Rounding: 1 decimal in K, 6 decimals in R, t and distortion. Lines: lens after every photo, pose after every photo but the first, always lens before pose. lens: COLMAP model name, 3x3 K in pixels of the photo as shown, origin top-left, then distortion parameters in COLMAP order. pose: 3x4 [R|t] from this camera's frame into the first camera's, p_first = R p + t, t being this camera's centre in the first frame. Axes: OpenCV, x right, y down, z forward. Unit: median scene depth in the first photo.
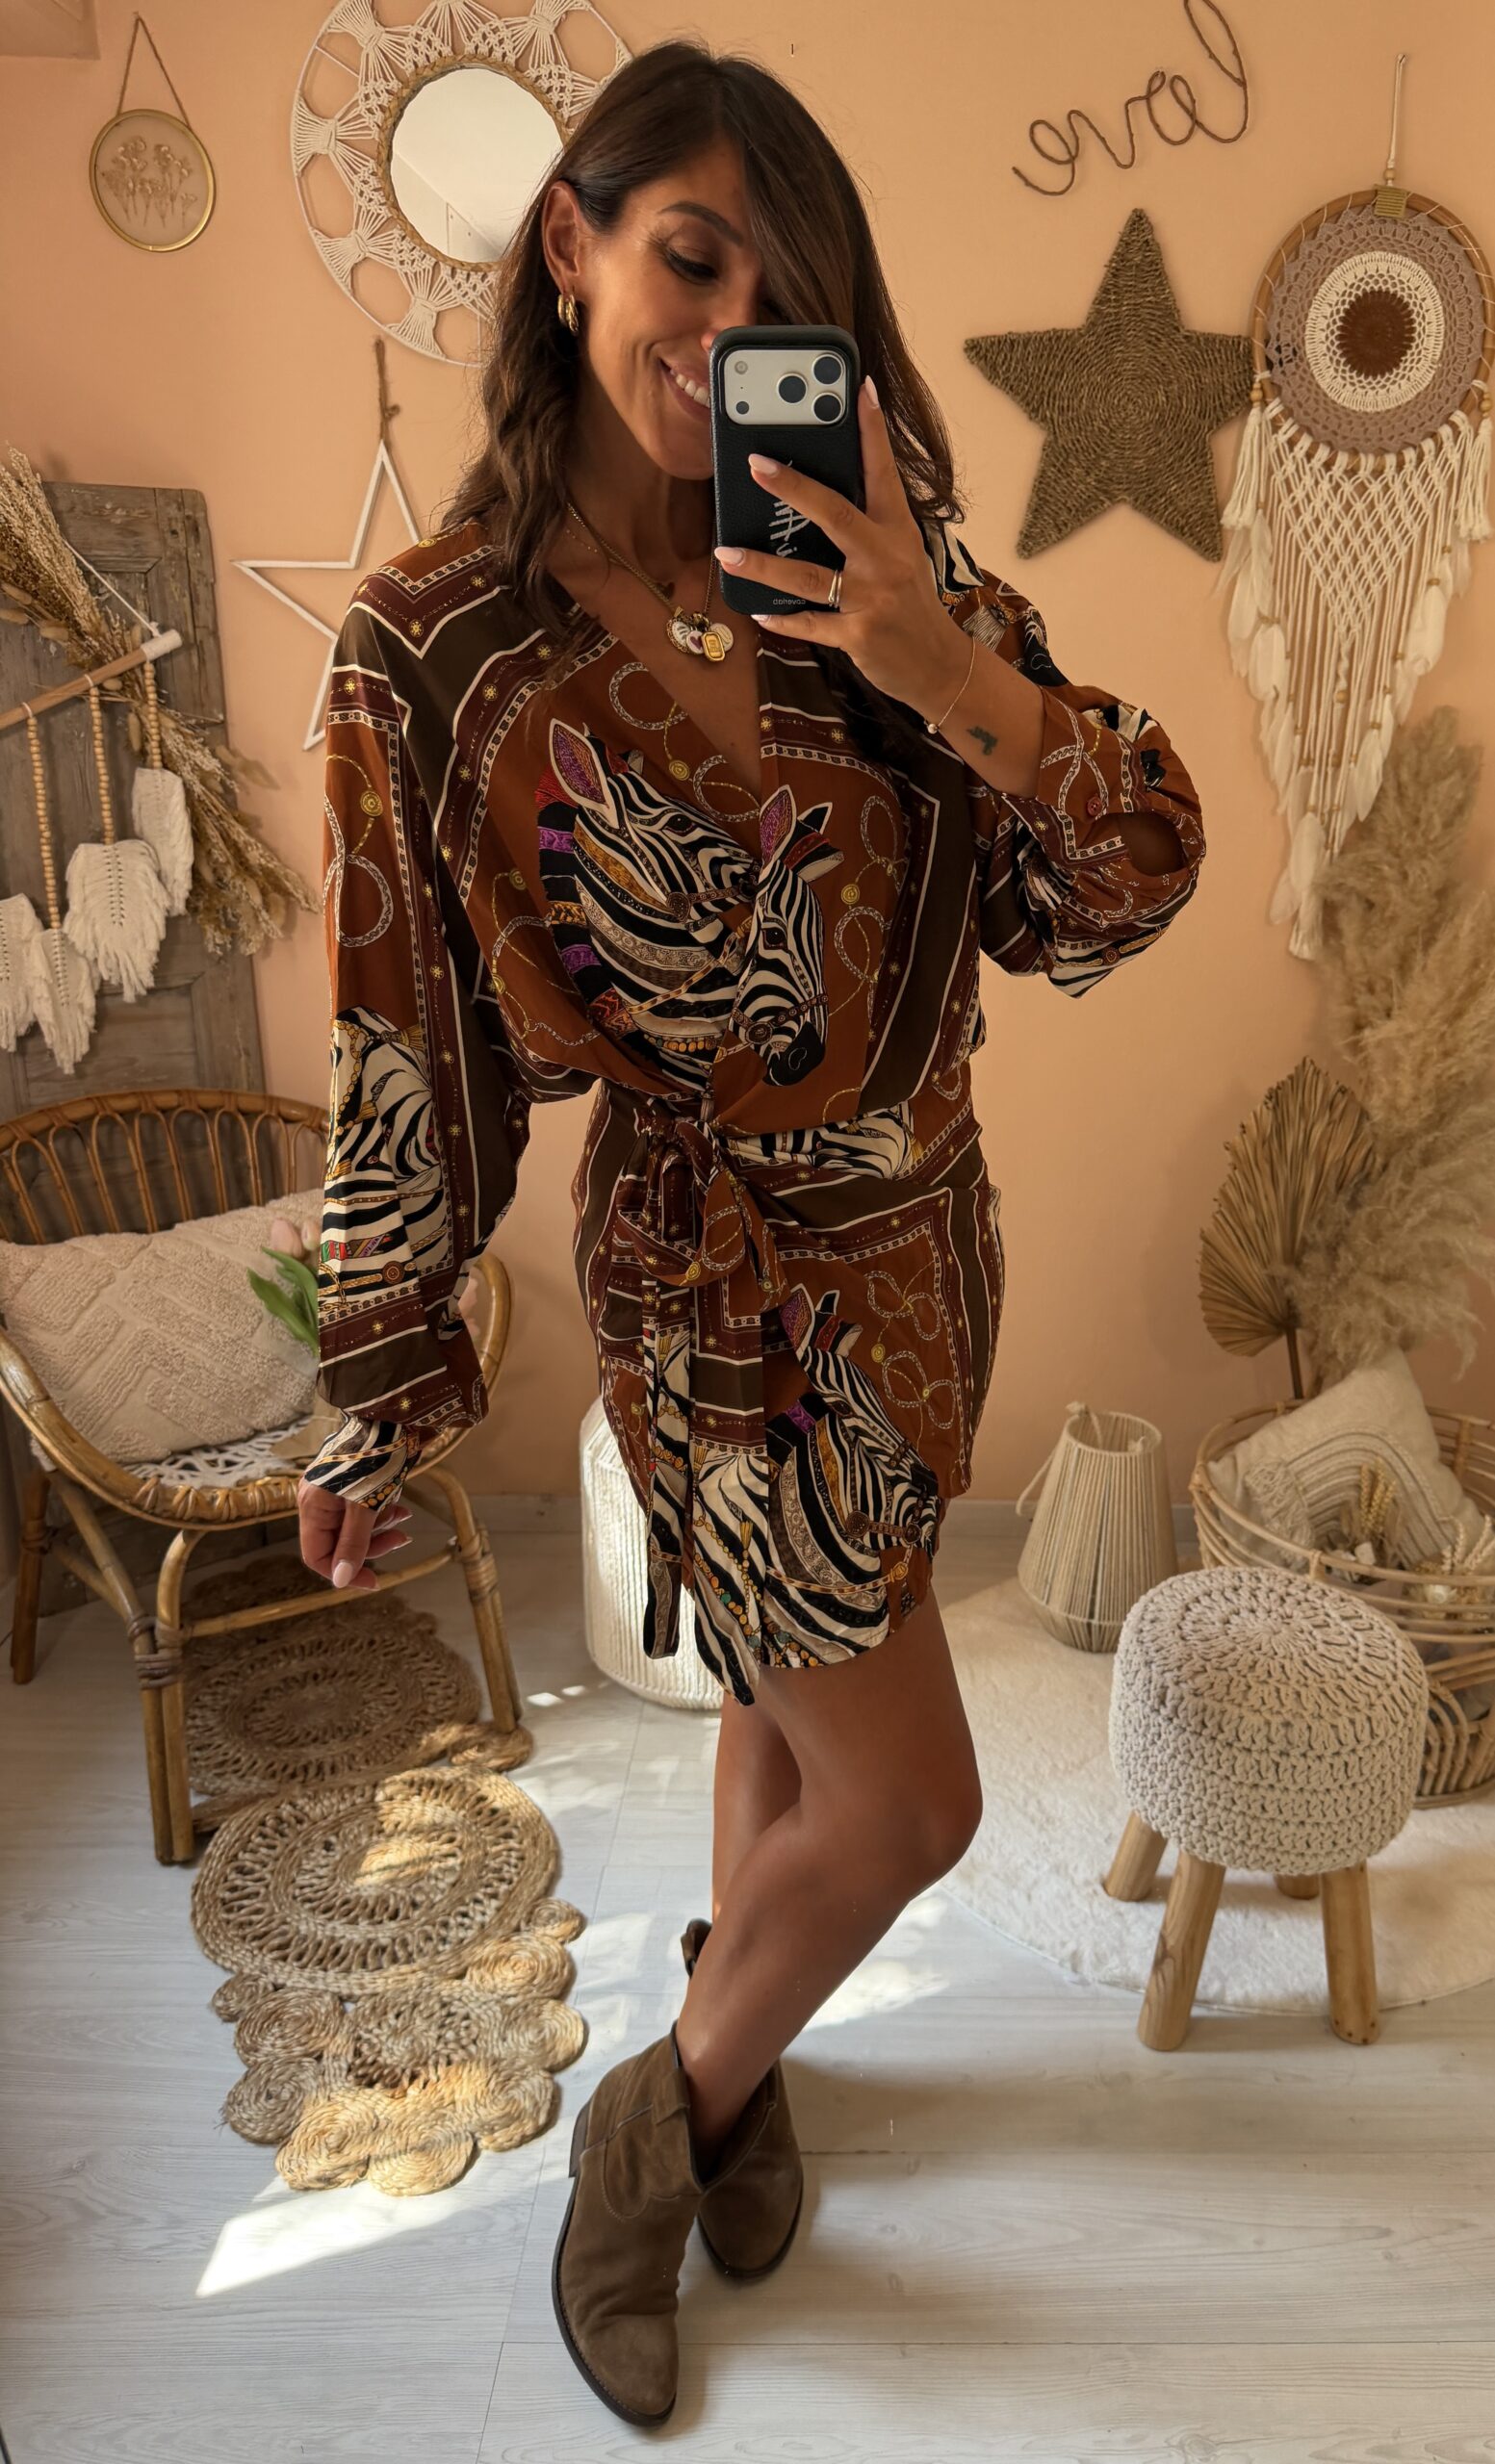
lens RADIAL K [[1913.0, 0, 879.9], [0, 1913.0, 1276.9], [0, 0, 1]] dist [0.001608, -0.014427]
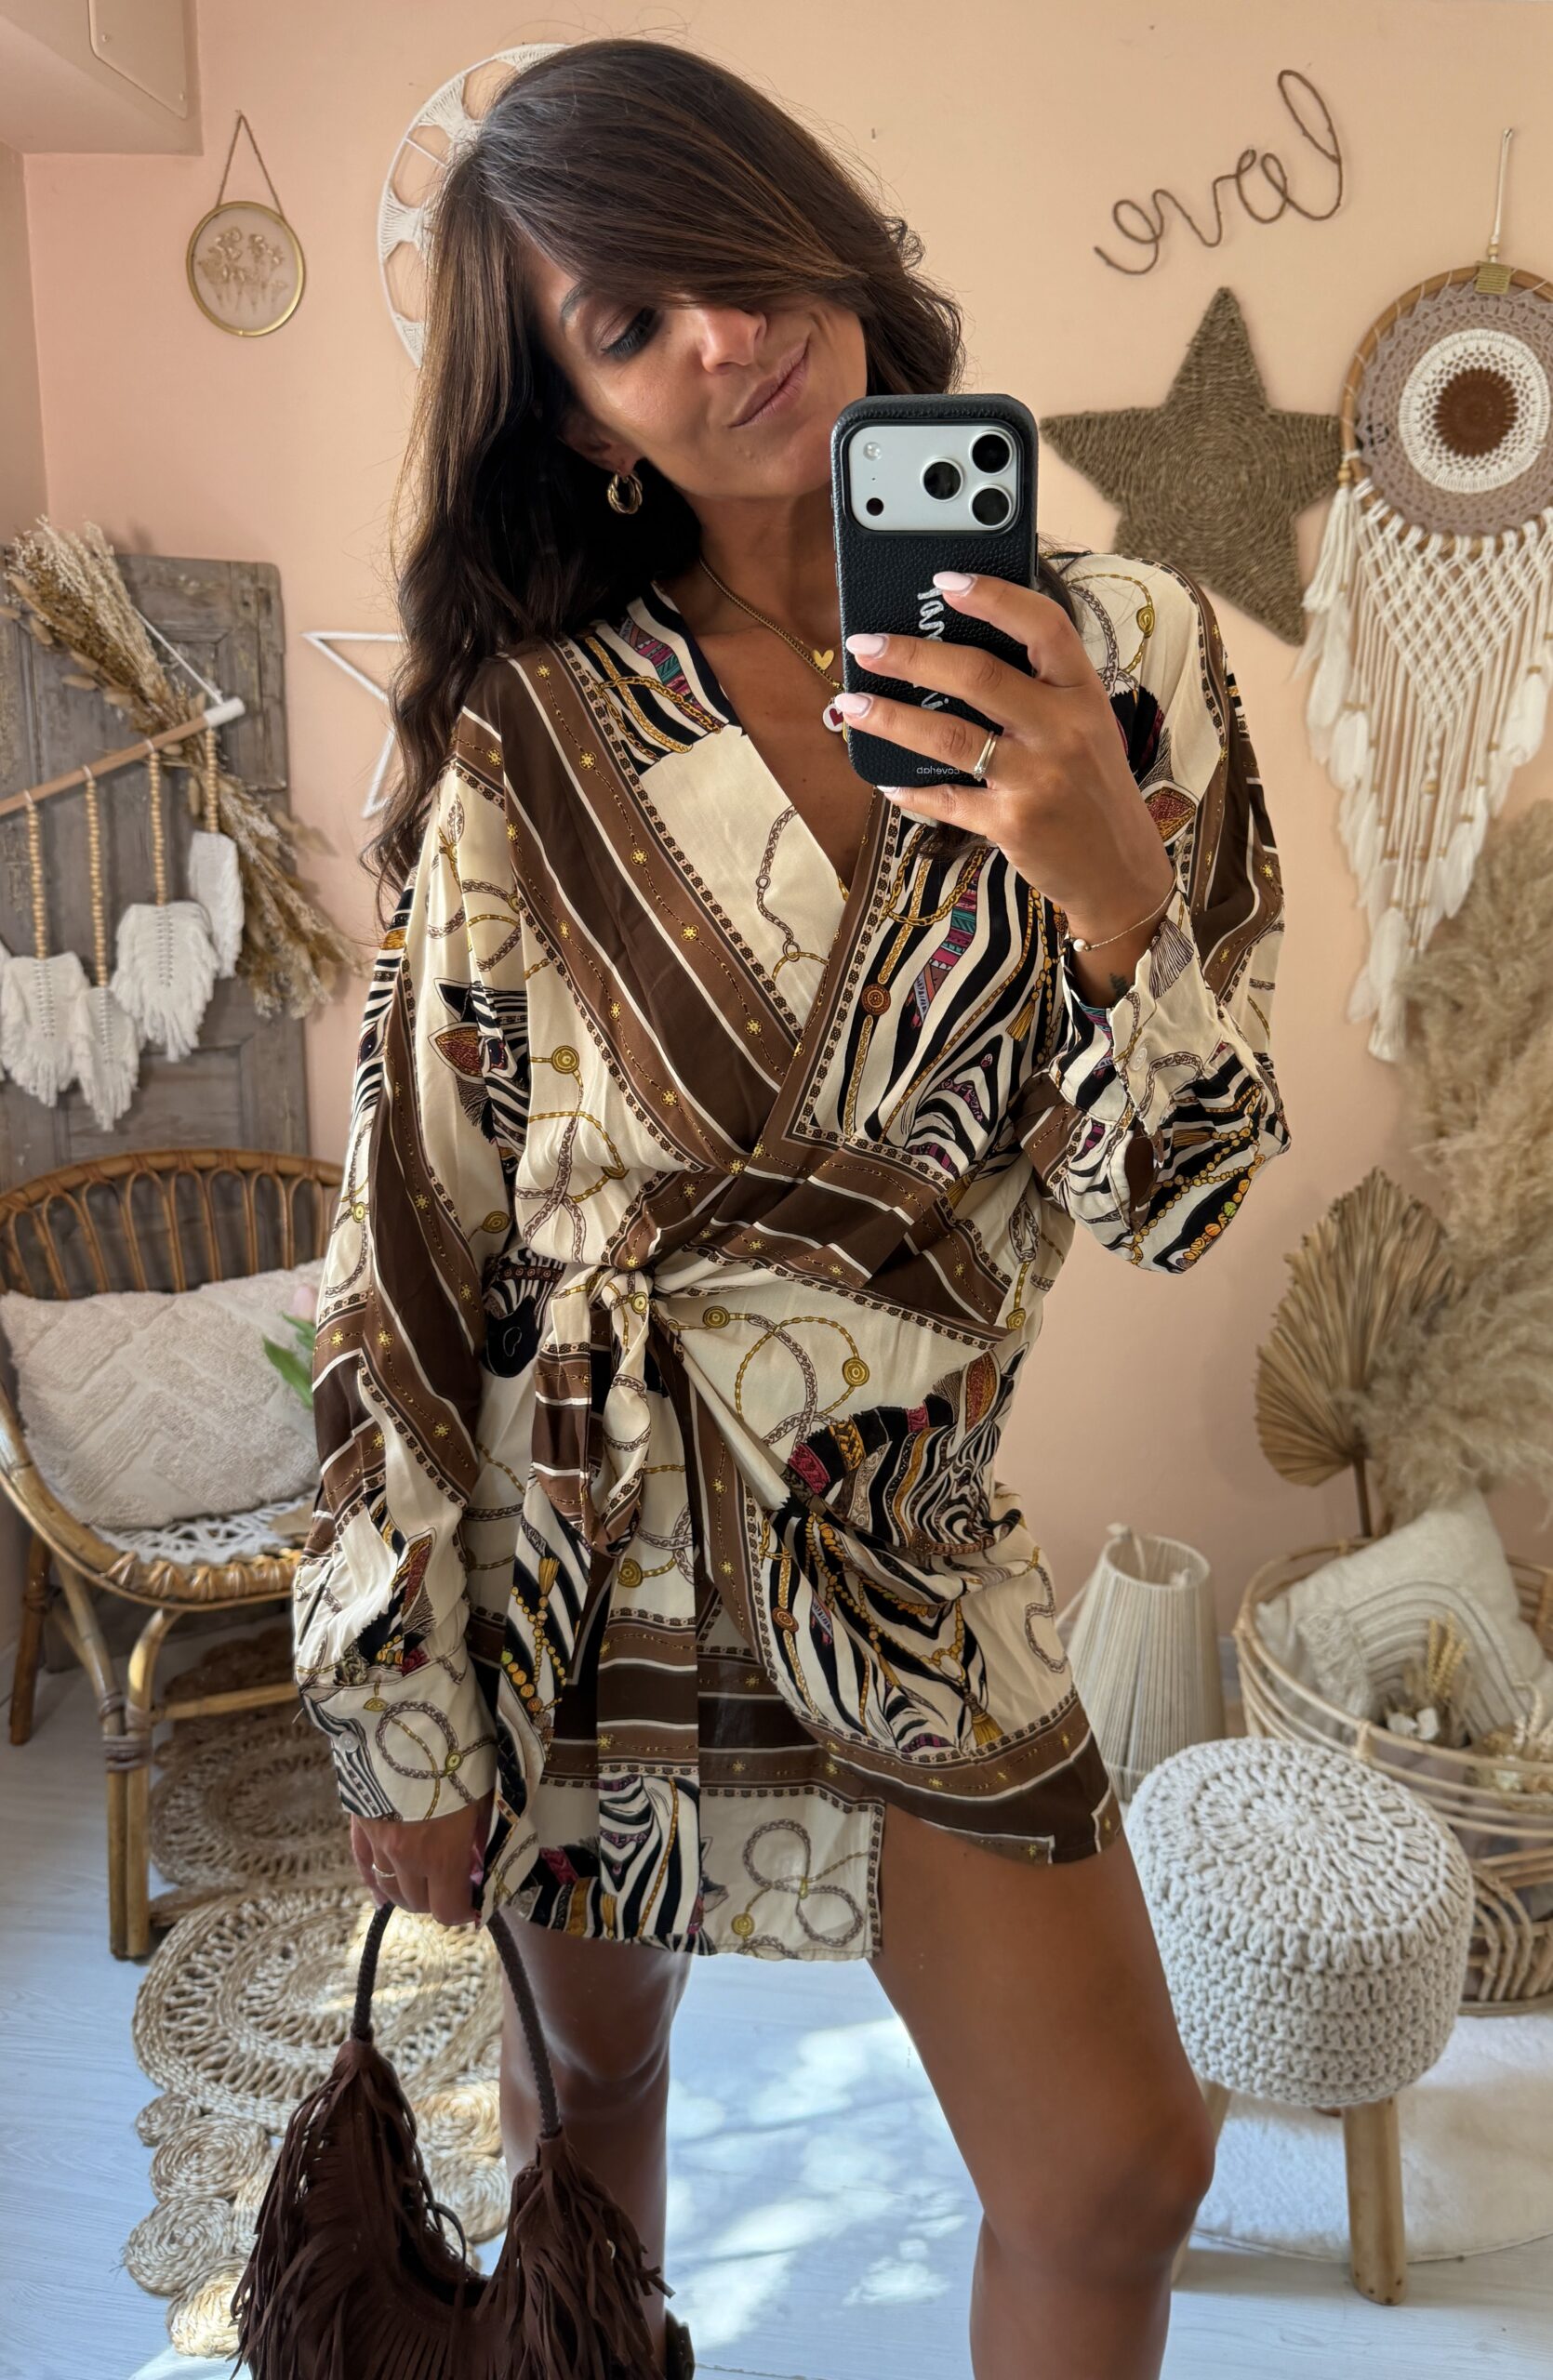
lens RADIAL K [[1800.0, 0, 858.9], [0, 1800.0, 1191.9], [0, 0, 1]] dist [-0.015010, -0.002796]
pose [[0.993074, 0.045716, -0.108228, 0.070827], [-0.053228, 0.996293, -0.067572, -0.032955], [0.104738, 0.072865, 0.991827, 0.116962]]
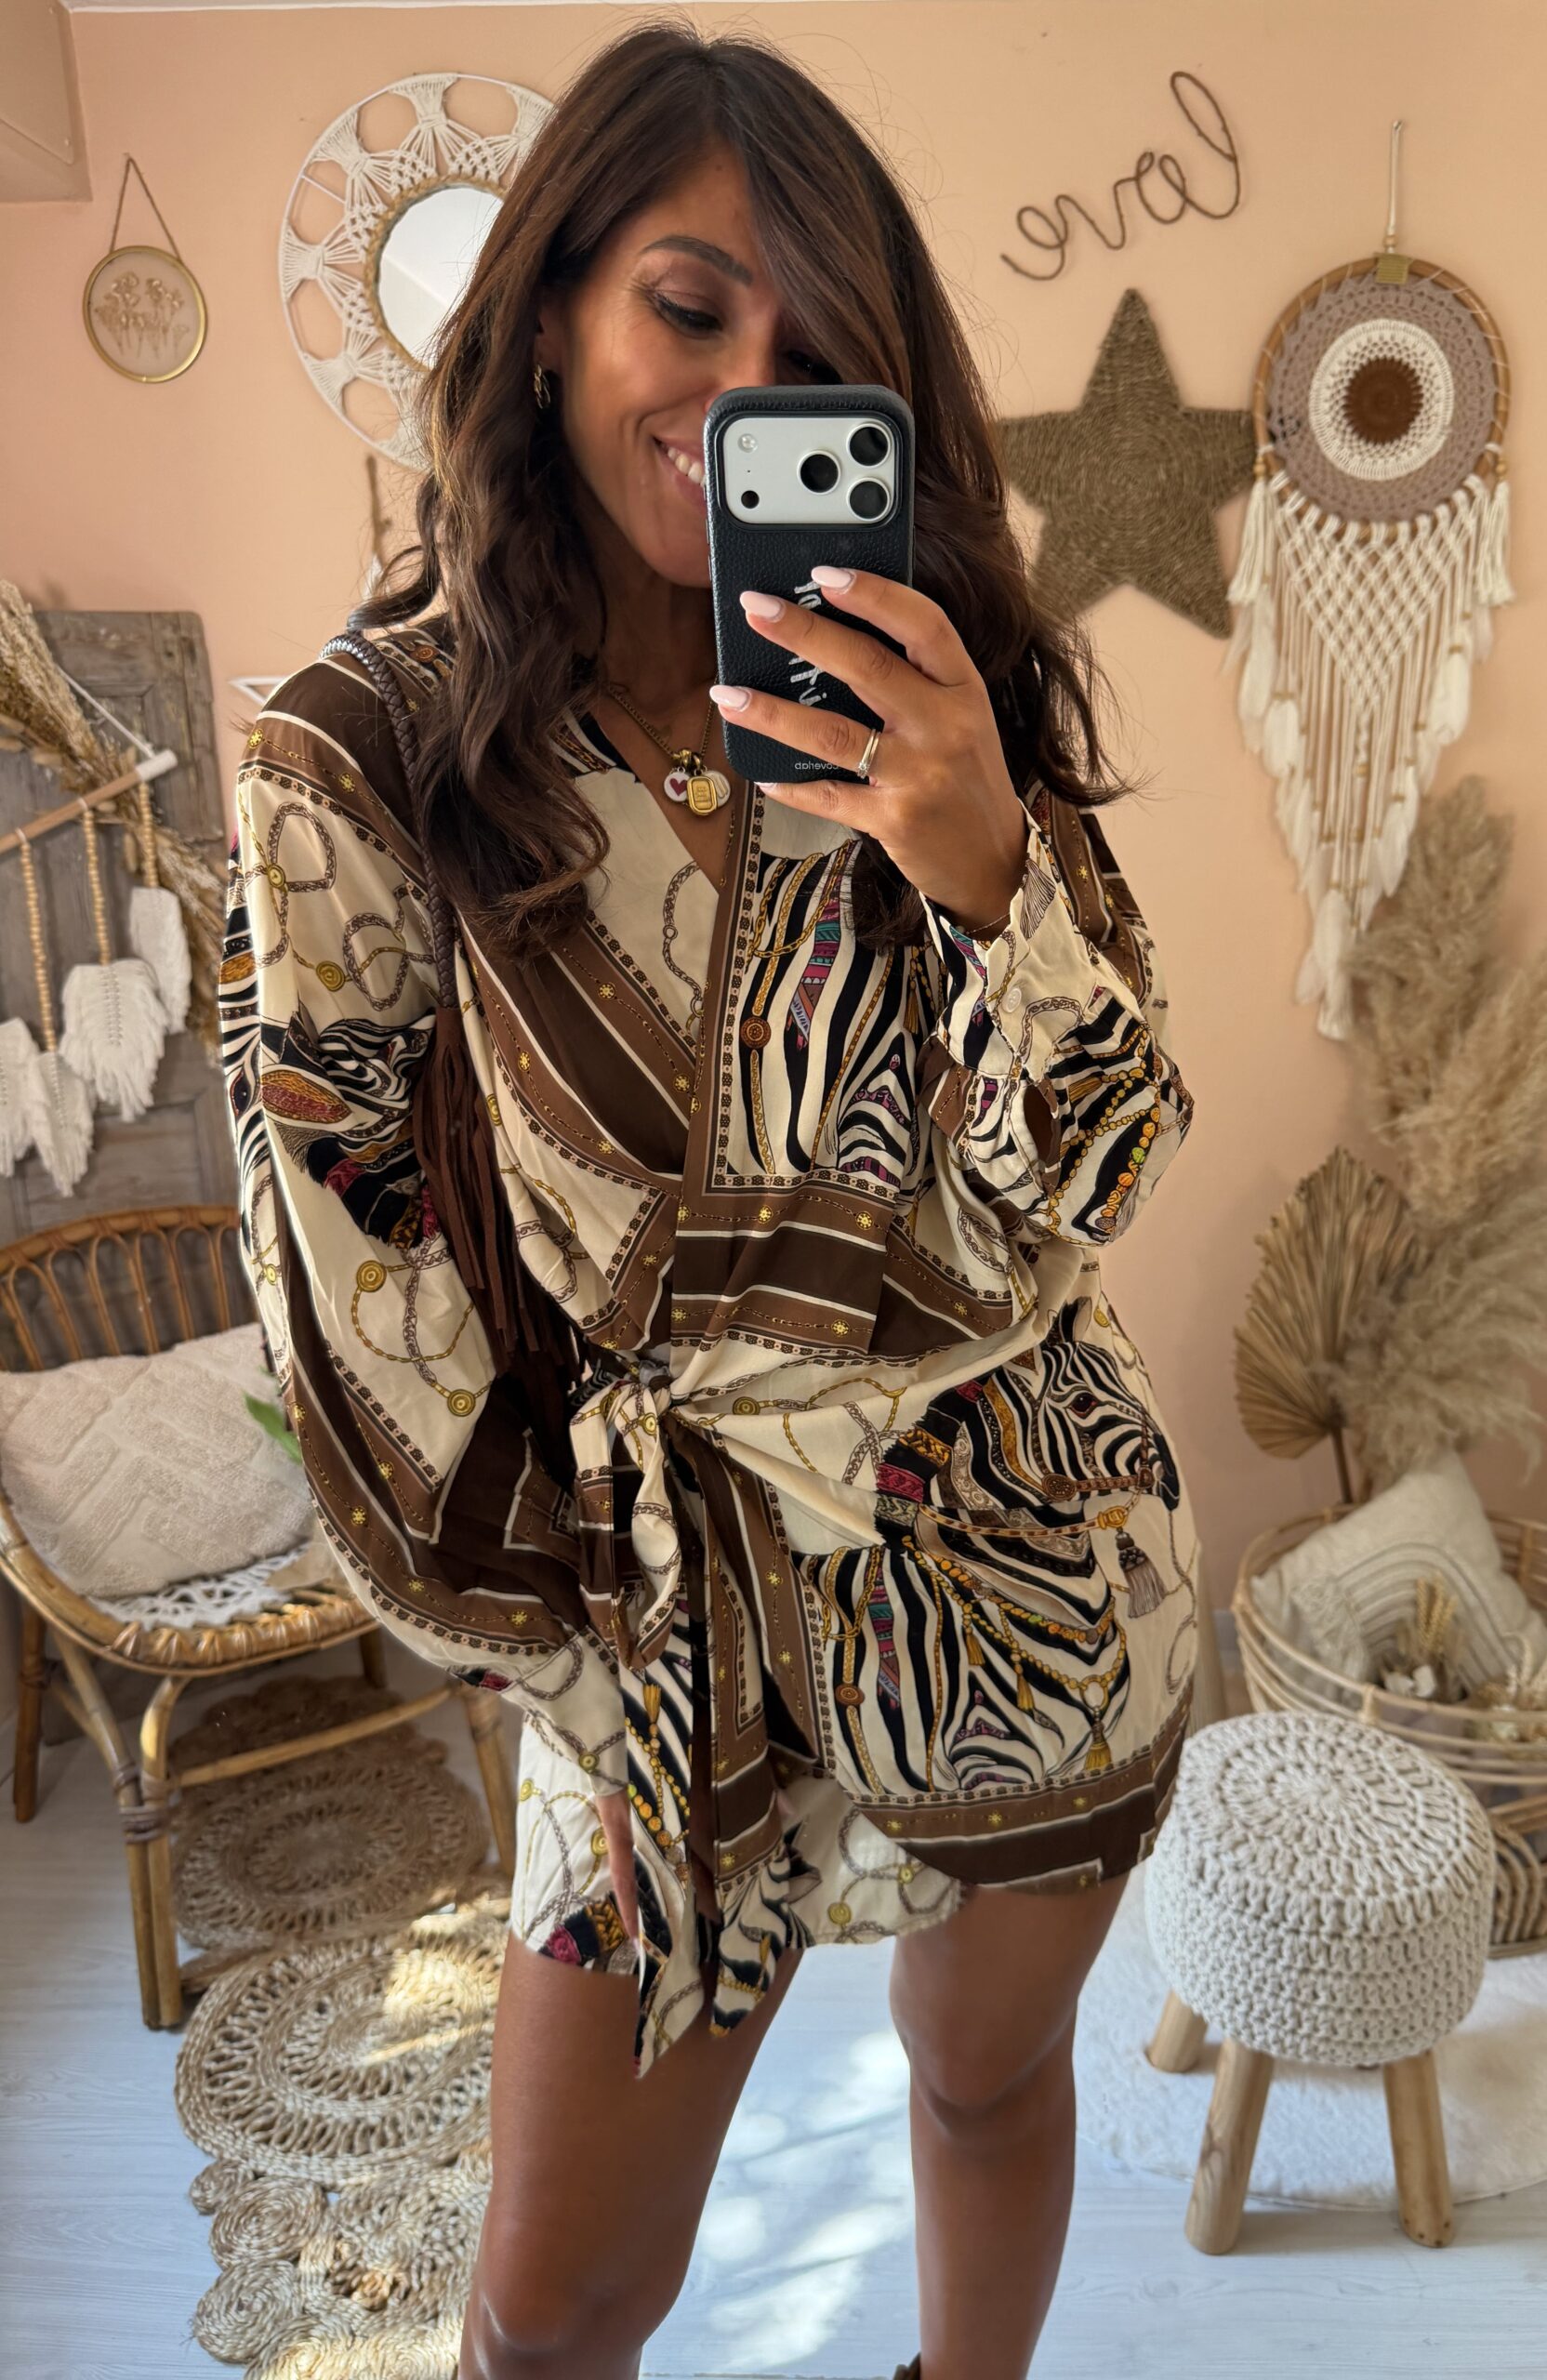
lens RADIAL K [[1799.8, 0, 855.8], [0, 1799.8, 1191.9], [0, 0, 1]] dist [-0.015010, -0.002796]
pose [[0.998115, -0.024594, -0.056222, 0.034876], [0.021321, 0.998084, -0.058083, -0.047589], [0.057542, 0.056775, 0.996727, 0.104357]]
